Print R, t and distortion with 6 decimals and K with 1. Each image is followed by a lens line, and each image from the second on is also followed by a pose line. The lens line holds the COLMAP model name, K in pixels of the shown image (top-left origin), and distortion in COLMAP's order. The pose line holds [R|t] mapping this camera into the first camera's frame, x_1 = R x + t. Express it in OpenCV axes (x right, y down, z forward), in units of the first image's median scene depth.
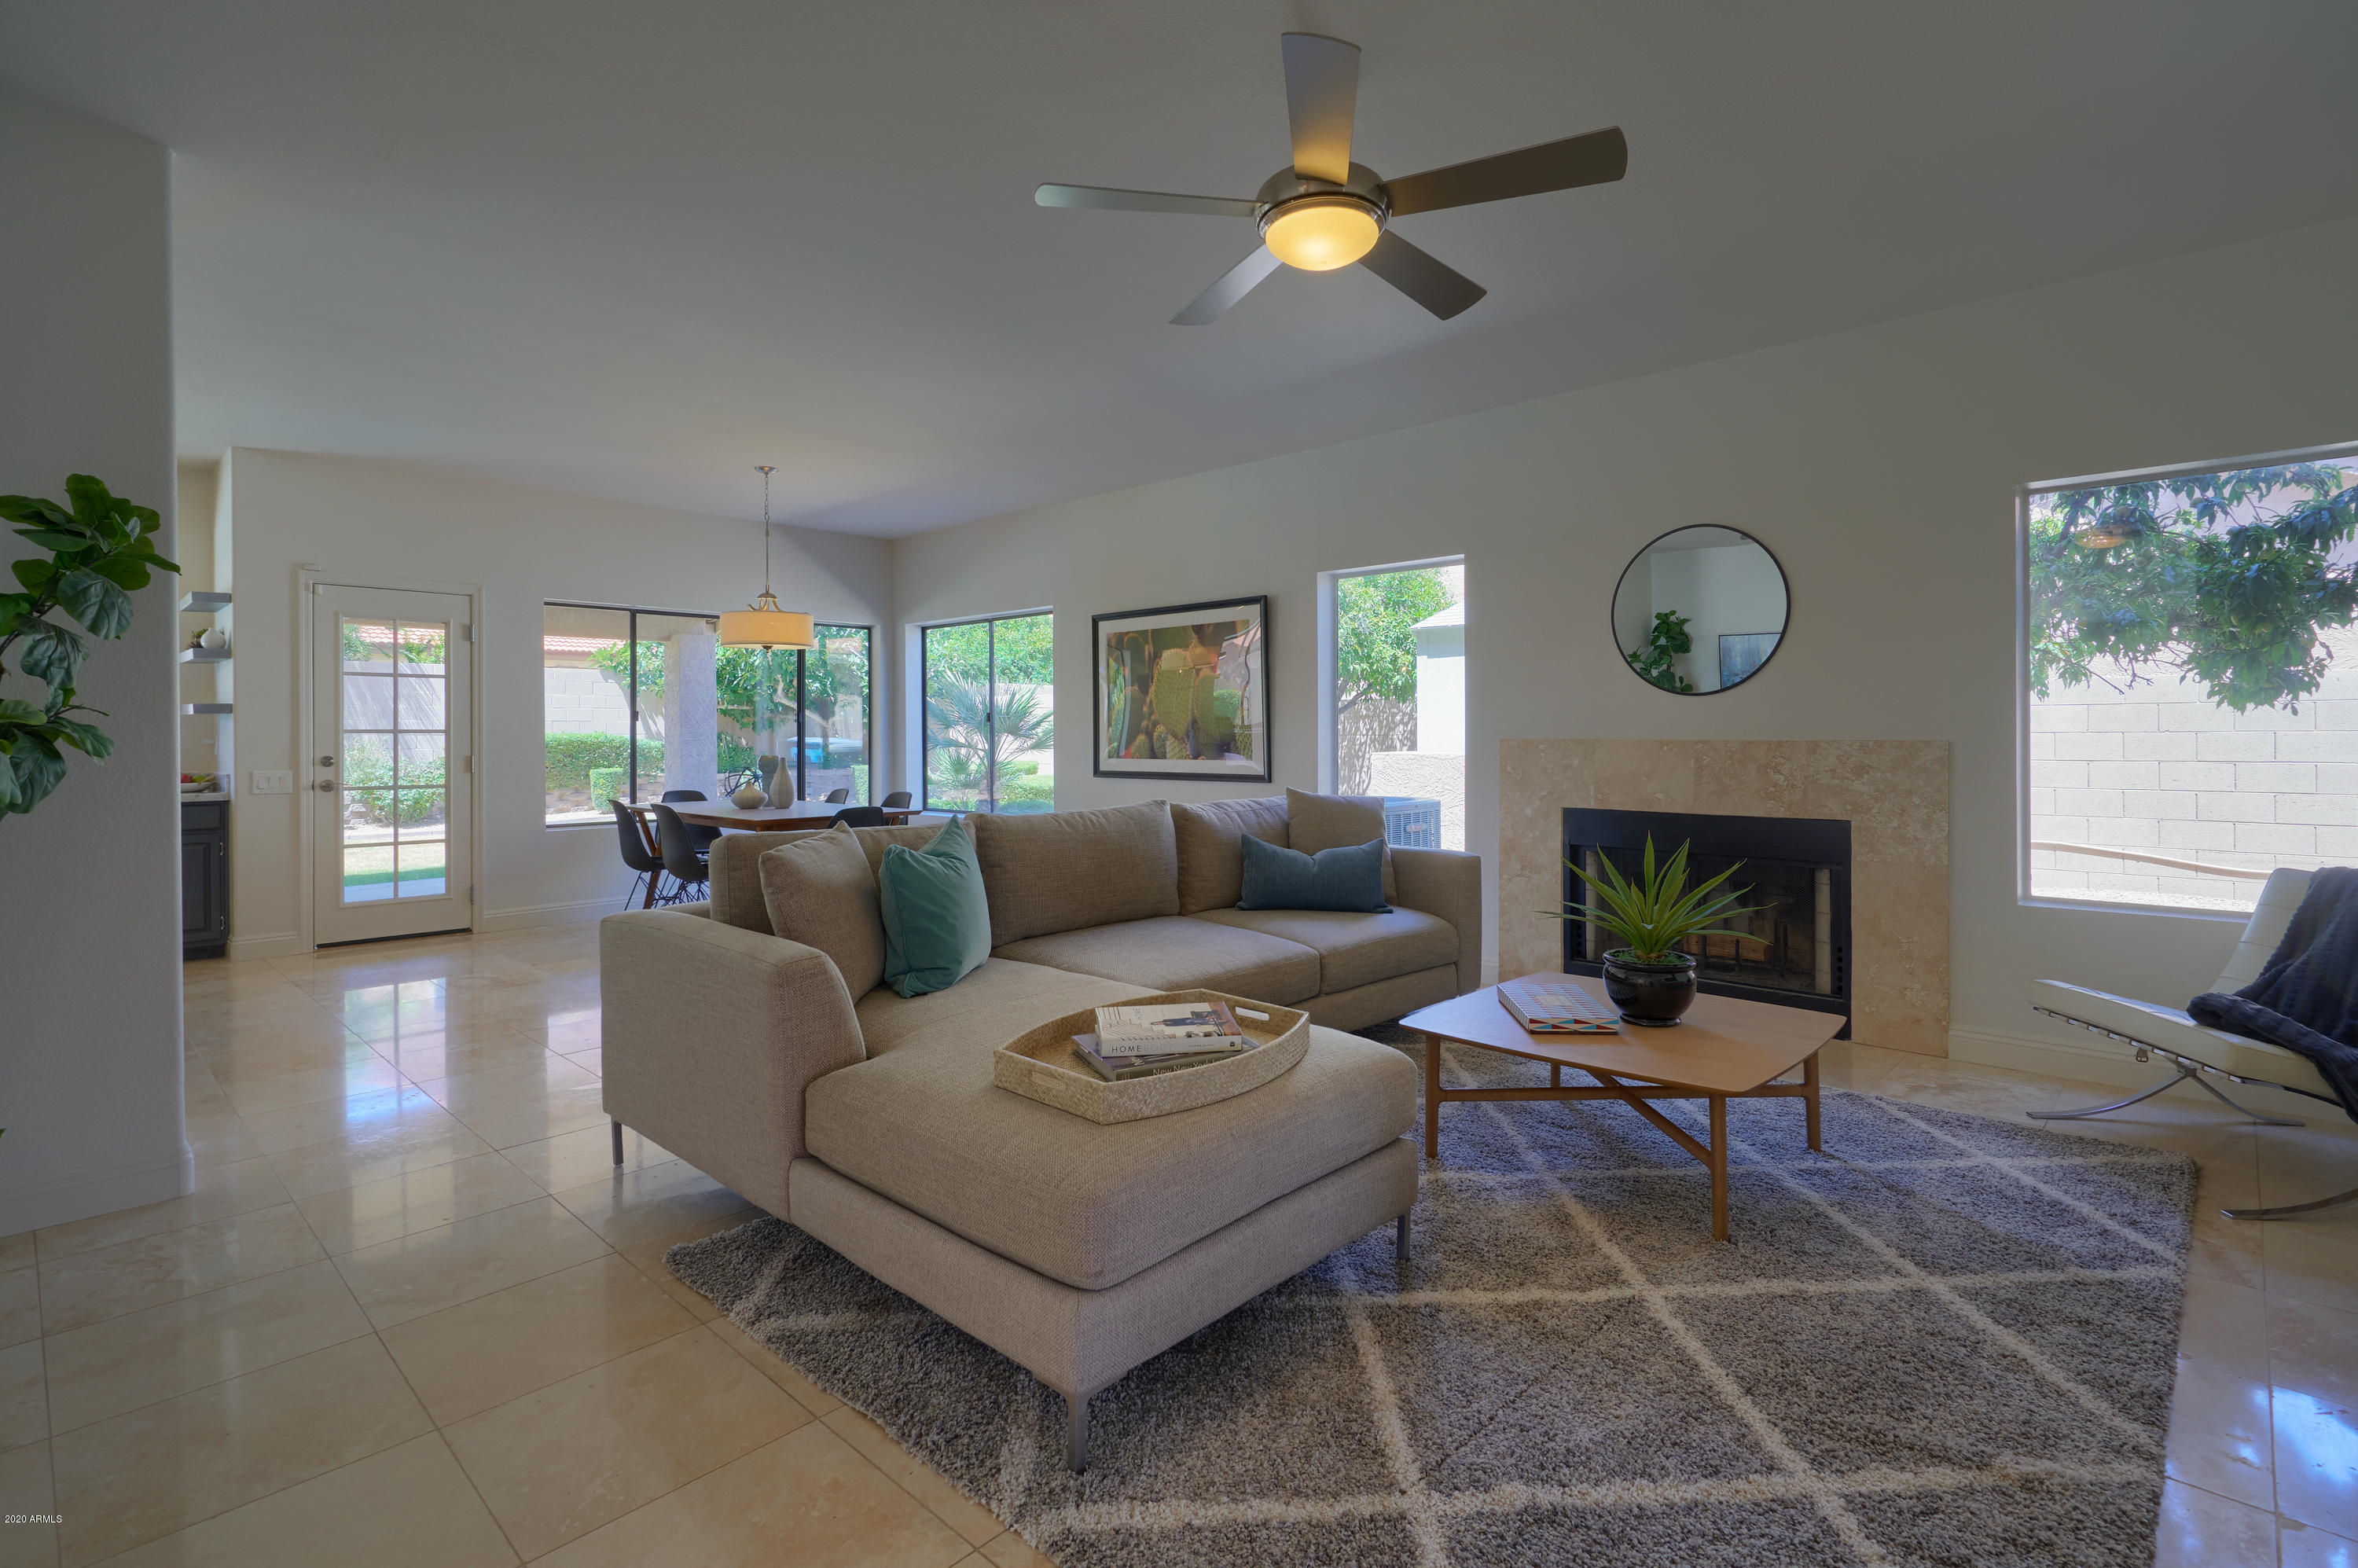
lens RADIAL K [[1123.8, 0, 1182.7], [0, 1123.8, 735.3], [0, 0, 1]] dist [0.002165, 0.000074]
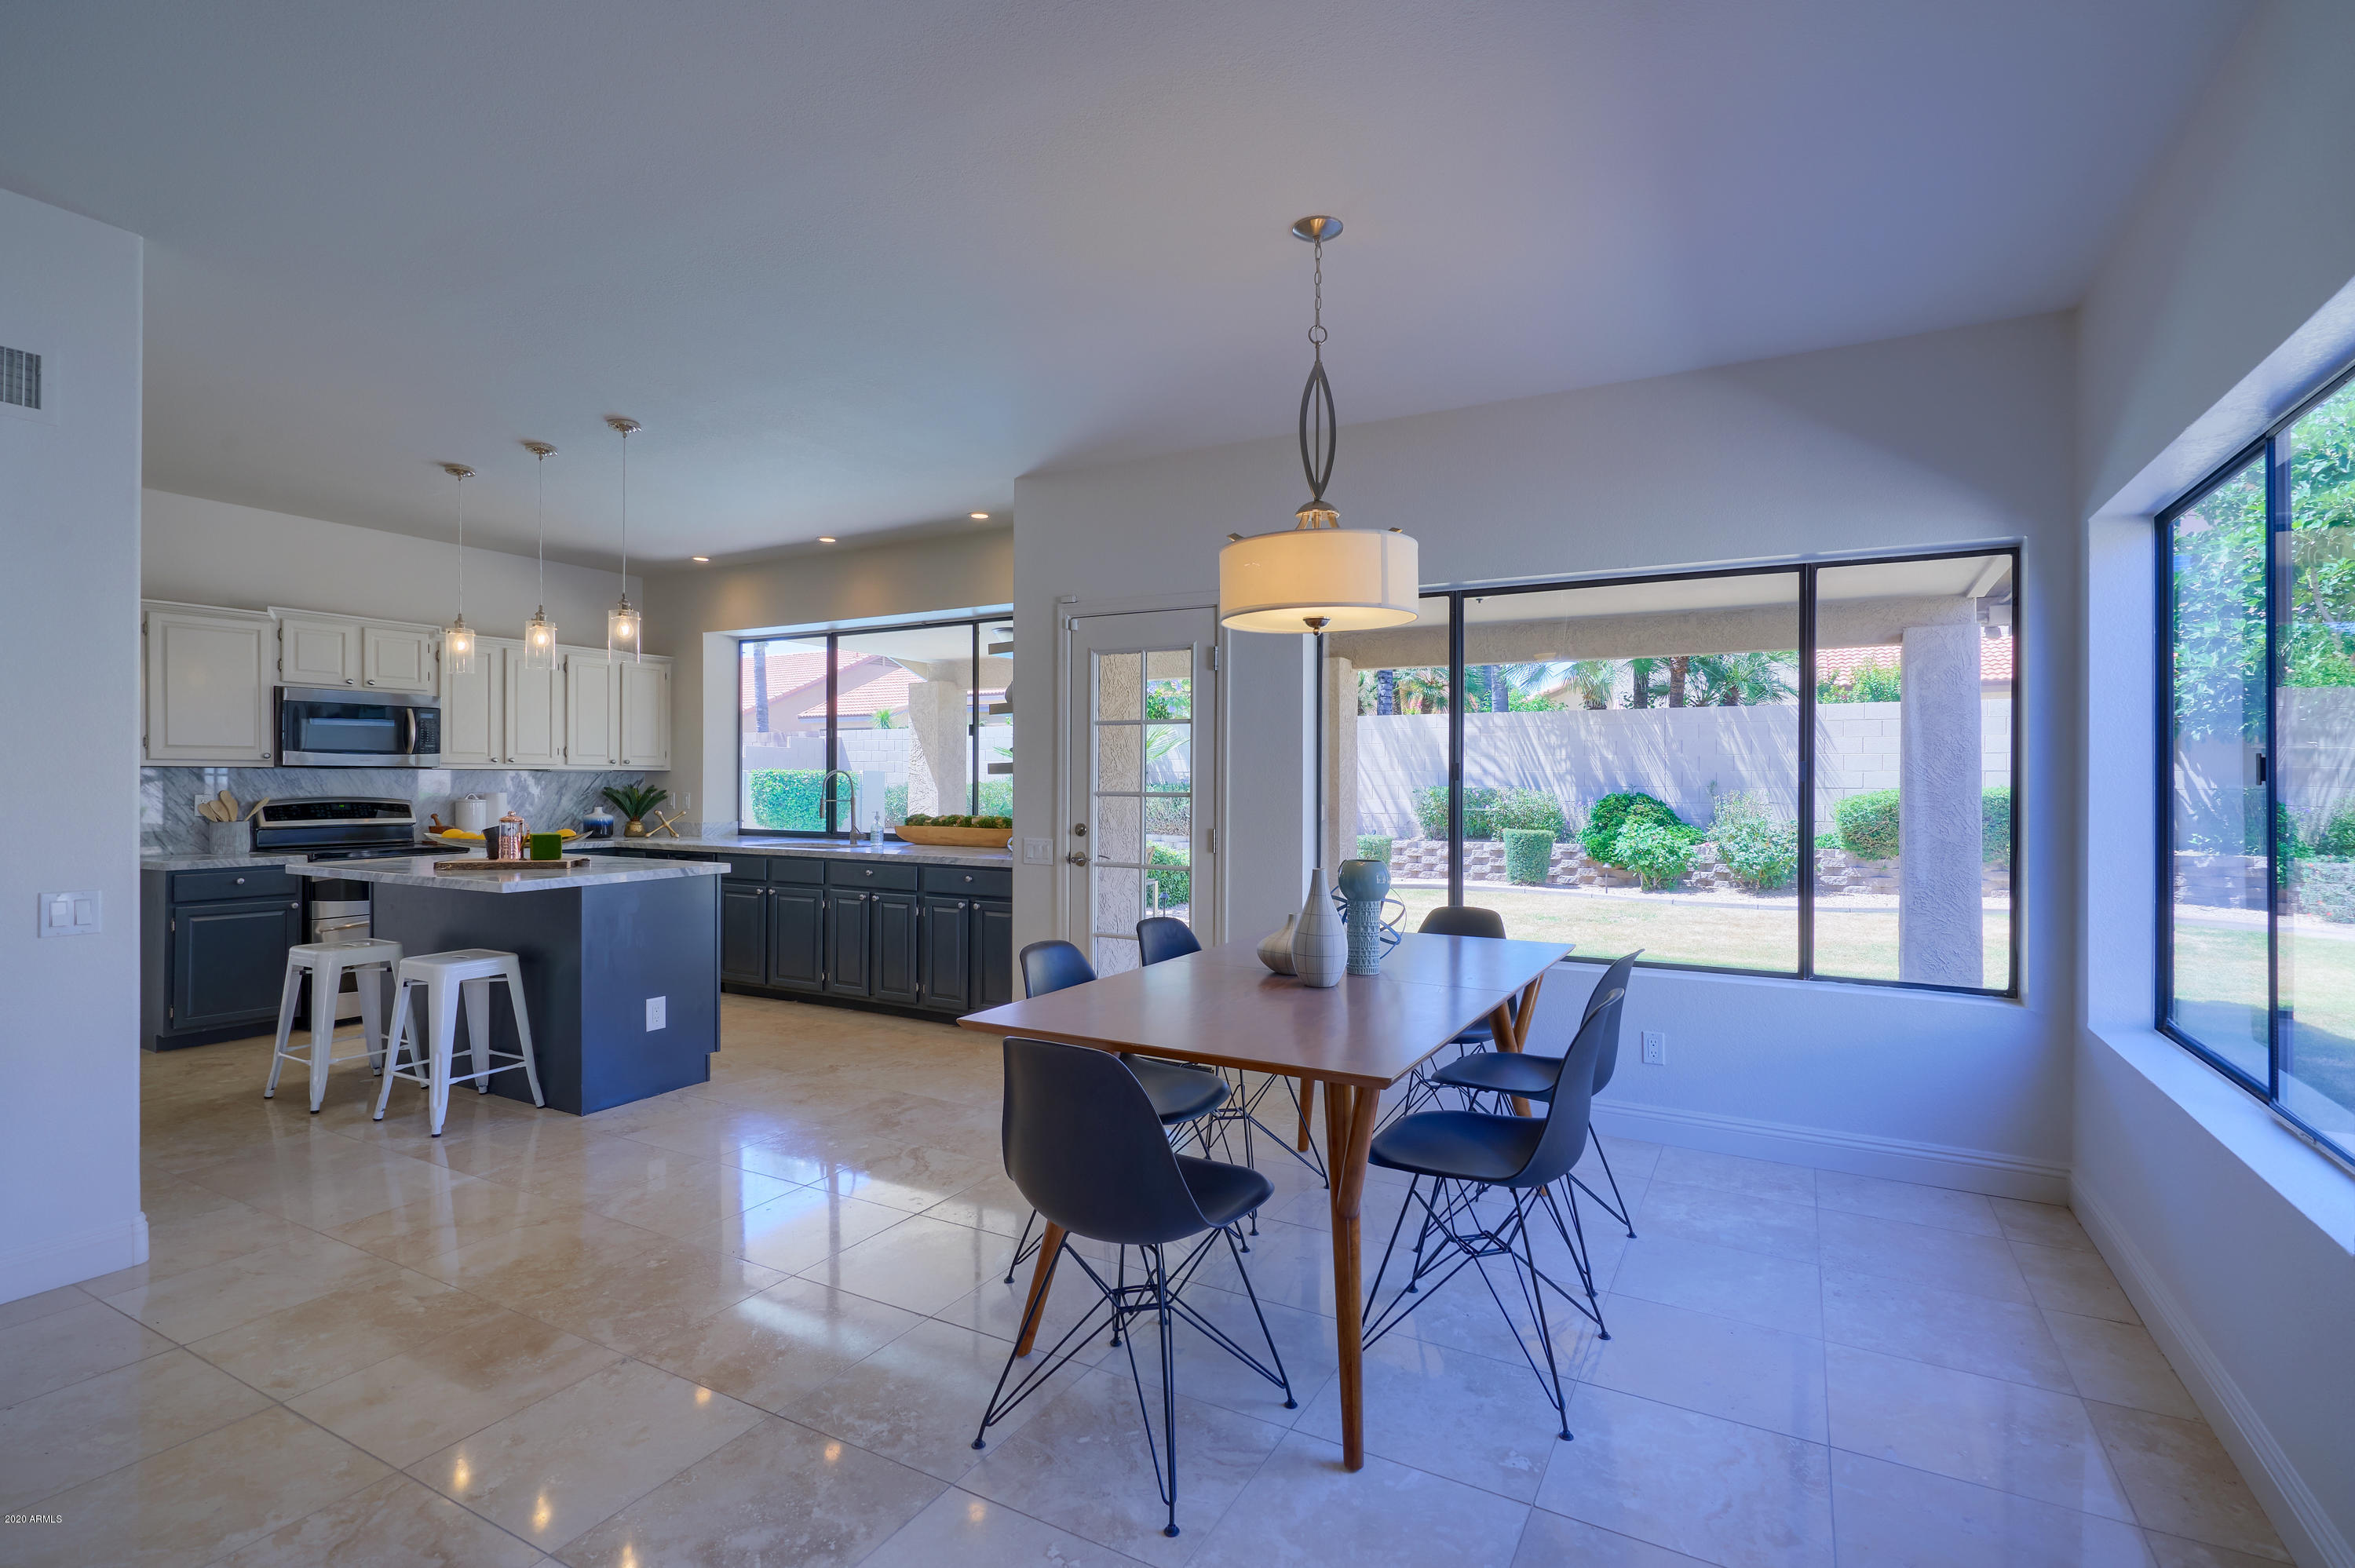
lens RADIAL K [[1109.2, 0, 1177.5], [0, 1109.2, 784.0], [0, 0, 1]] dist [0.000861, 0.000424]
pose [[0.230375, 0.008933, -0.973061, 0.054580], [-0.005994, 0.999952, 0.007761, -0.016925], [0.973084, 0.004044, 0.230417, 0.846311]]
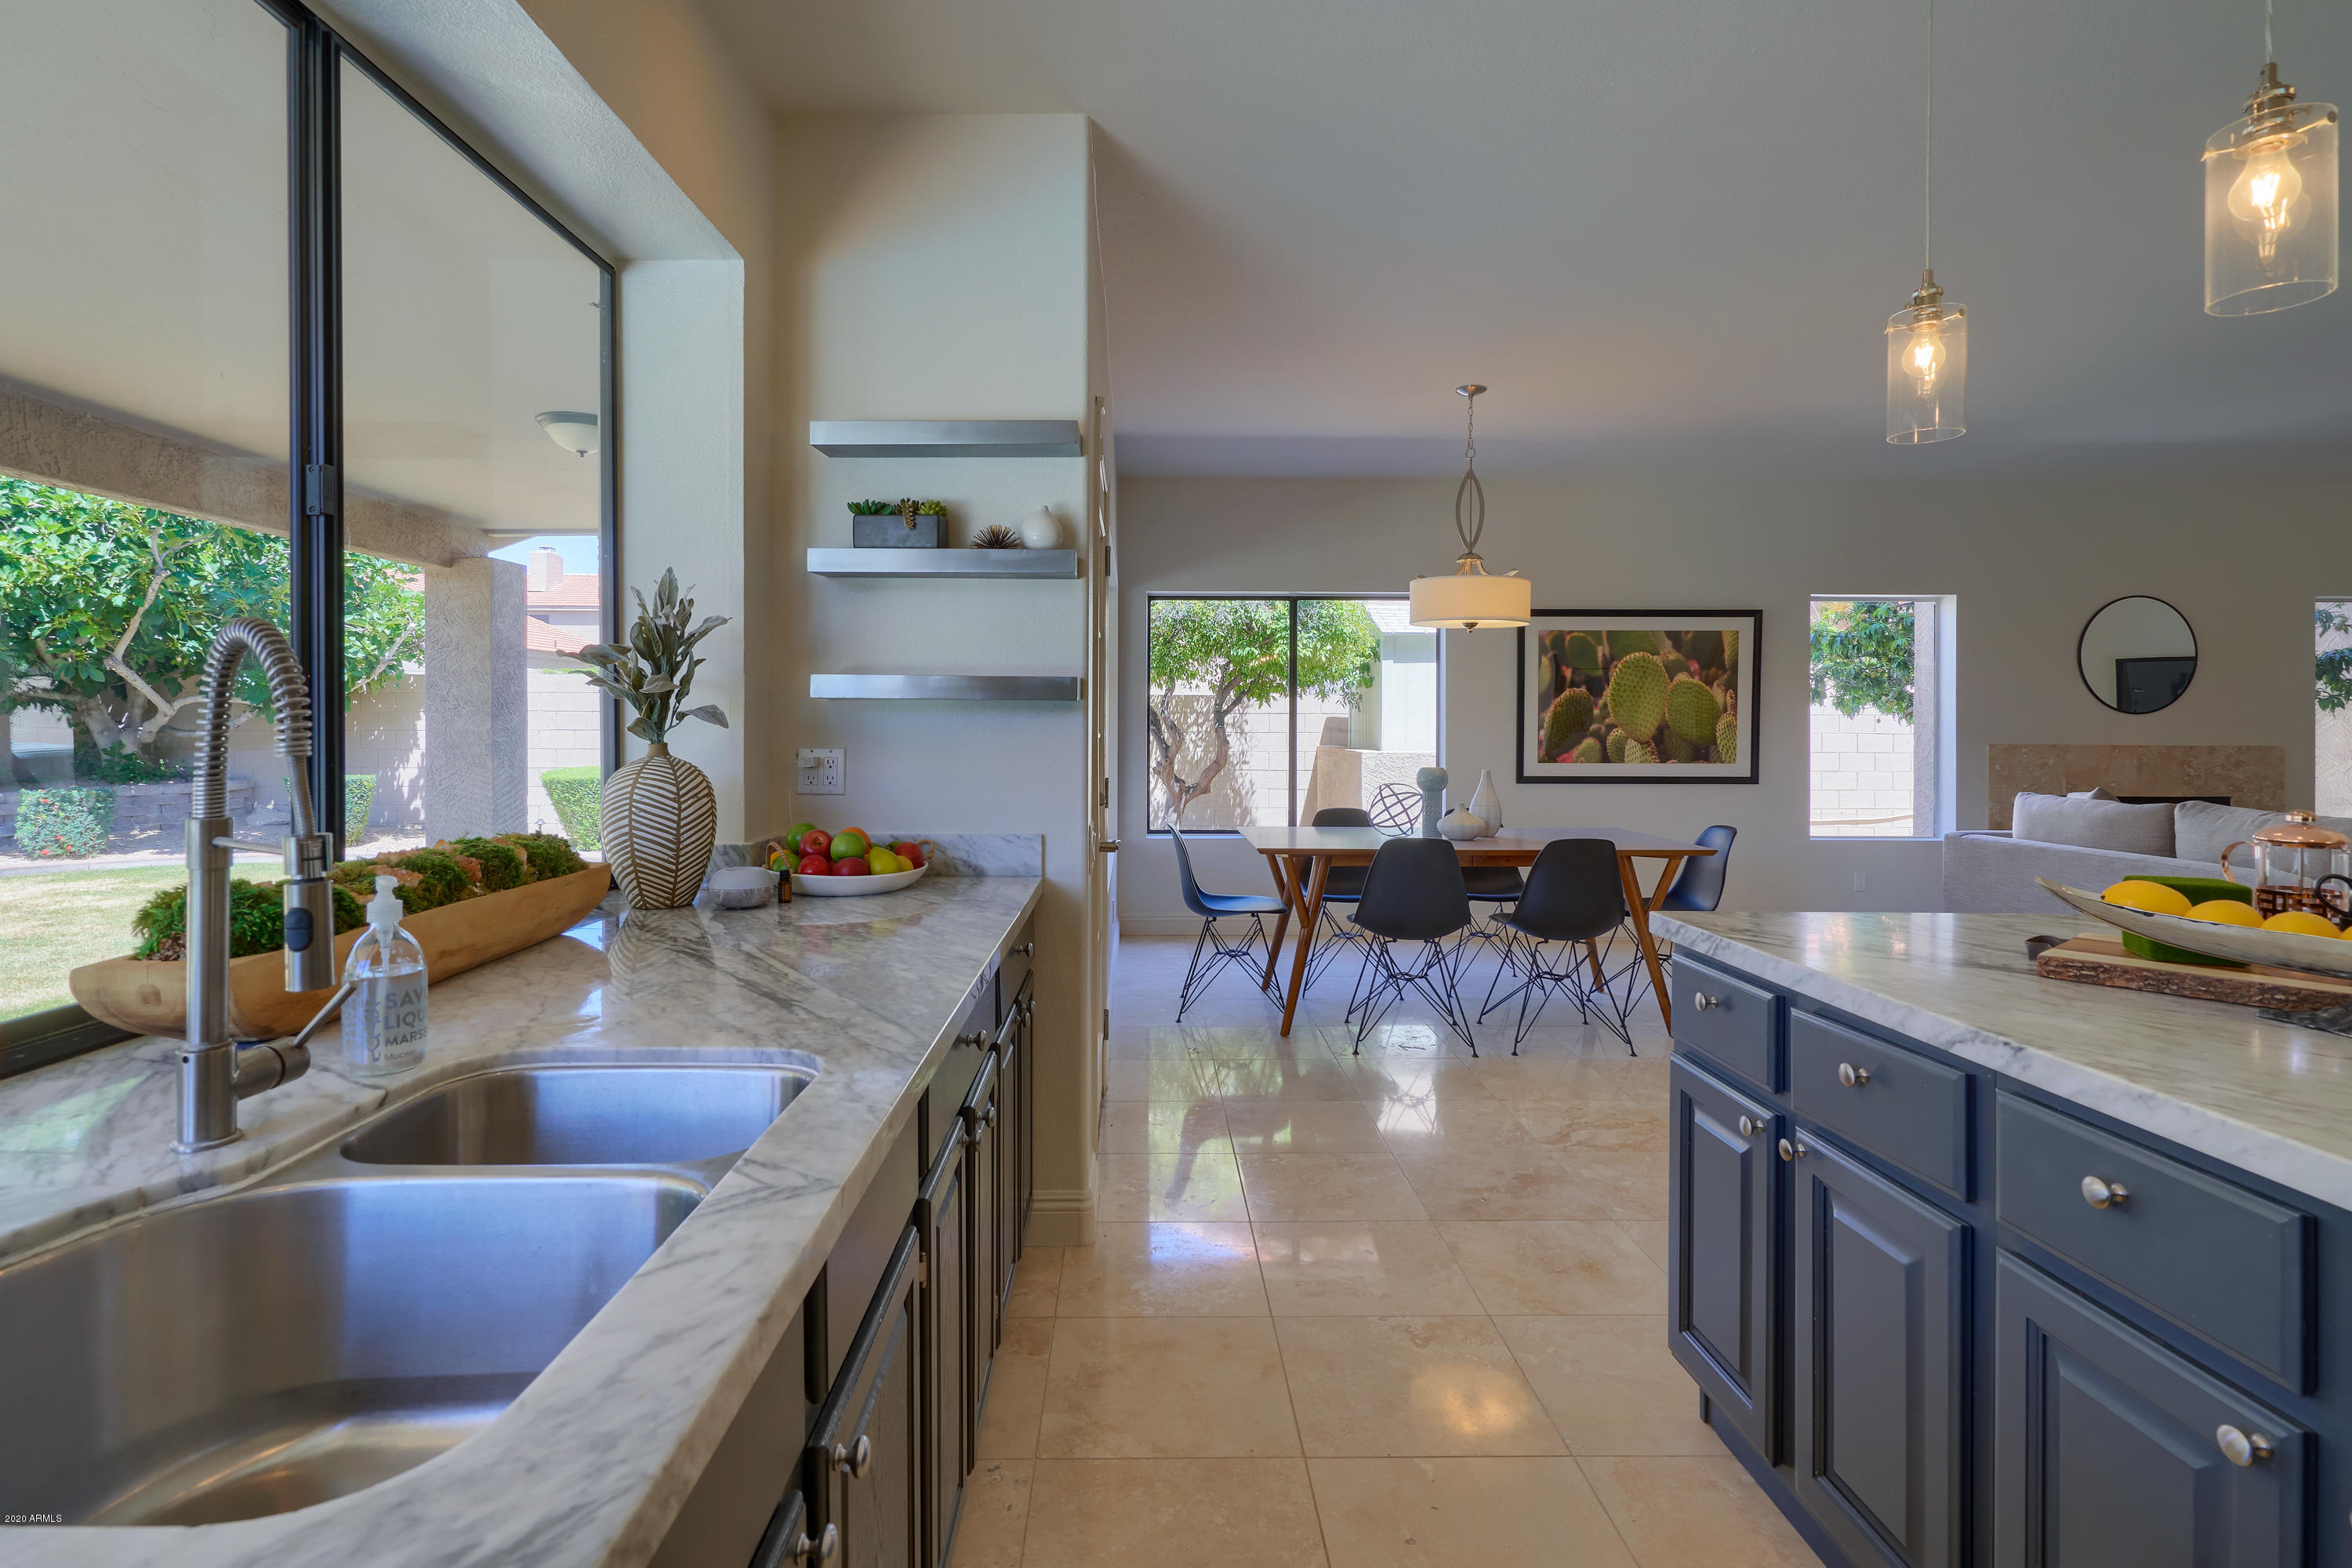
lens RADIAL K [[1121.0, 0, 1179.7], [0, 1121.0, 735.4], [0, 0, 1]] dist [0.002165, 0.000074]
pose [[0.722552, 0.000176, 0.691317, -1.034466], [-0.005391, 0.999971, 0.005380, -0.006850], [-0.691296, -0.007614, 0.722532, 0.588974]]
